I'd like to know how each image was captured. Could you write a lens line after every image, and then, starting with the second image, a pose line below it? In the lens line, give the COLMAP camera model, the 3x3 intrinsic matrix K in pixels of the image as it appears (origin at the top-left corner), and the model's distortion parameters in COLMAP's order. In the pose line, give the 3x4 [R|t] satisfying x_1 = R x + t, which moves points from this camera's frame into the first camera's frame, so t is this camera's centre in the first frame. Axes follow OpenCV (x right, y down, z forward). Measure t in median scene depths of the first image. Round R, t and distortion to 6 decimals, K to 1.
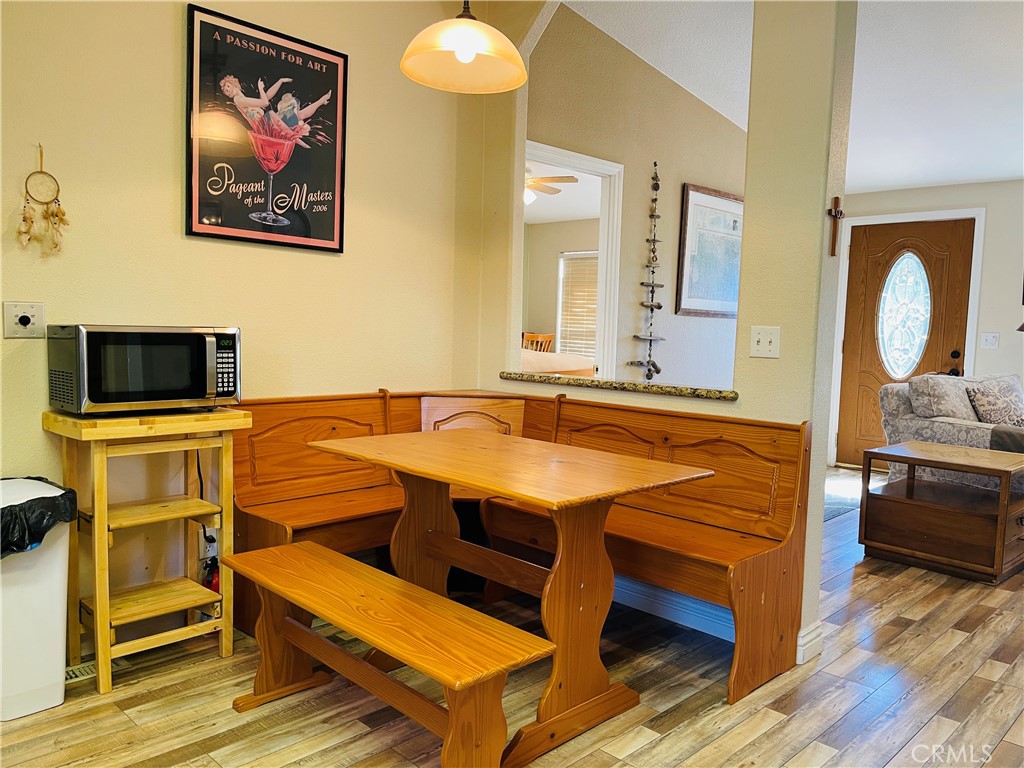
lens RADIAL K [[775.9, 0, 508.8], [0, 775.9, 389.3], [0, 0, 1]] dist [0.059870, -0.073537]
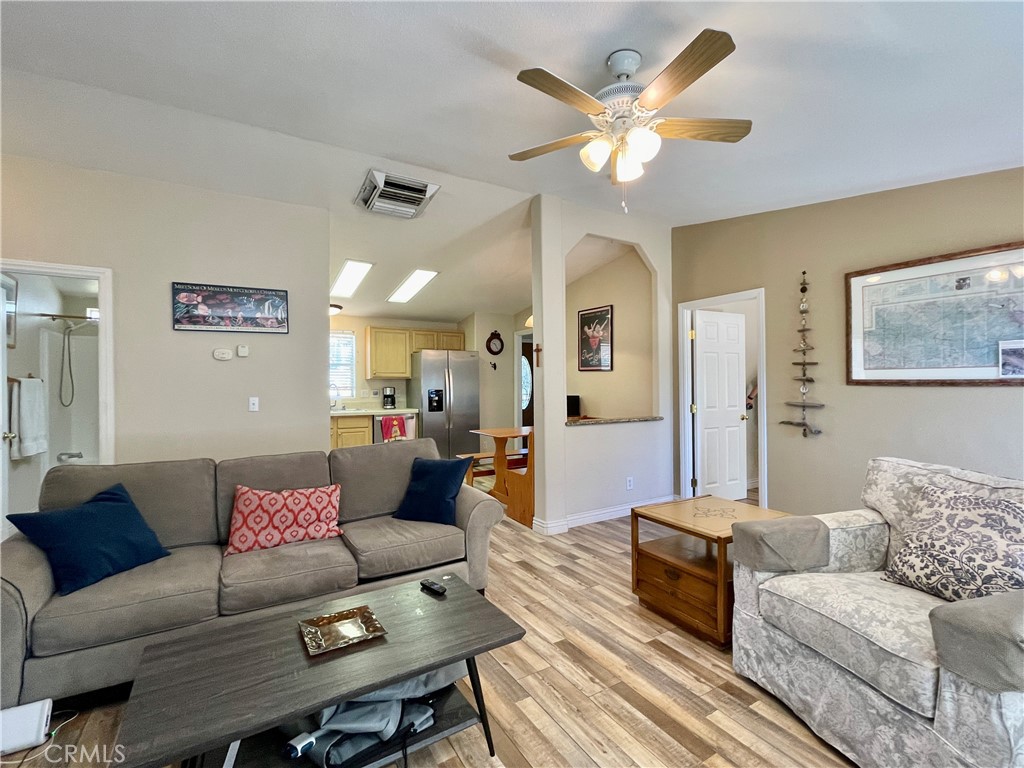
lens RADIAL K [[464.8, 0, 512.0], [0, 464.8, 384.0], [0, 0, 1]] dist [-0.008079, -0.000327]
pose [[-0.246071, -0.024227, -0.968949, 1.083161], [-0.078994, 0.996863, -0.004864, -0.060374], [0.966027, 0.075345, -0.247213, 0.747340]]
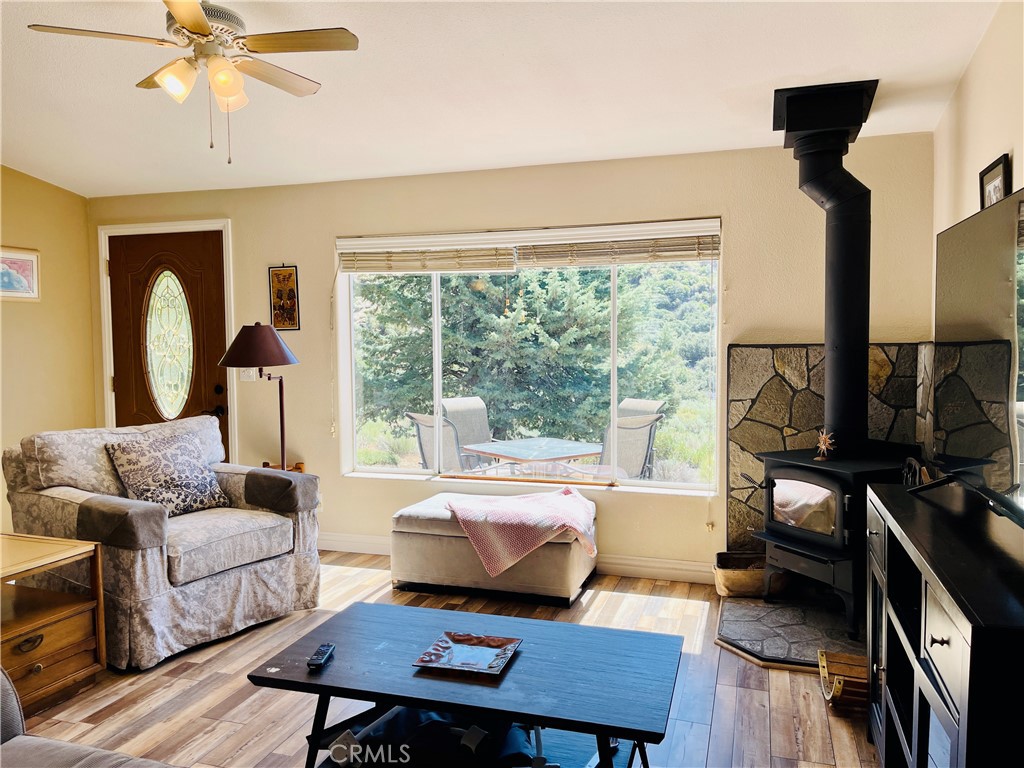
lens RADIAL K [[775.9, 0, 508.8], [0, 775.9, 389.3], [0, 0, 1]] dist [0.059870, -0.073537]
pose [[0.892232, -0.063095, 0.447148, 0.600998], [0.070563, 0.997507, -0.000047, -0.027959], [-0.446031, 0.031594, 0.894460, 0.124108]]
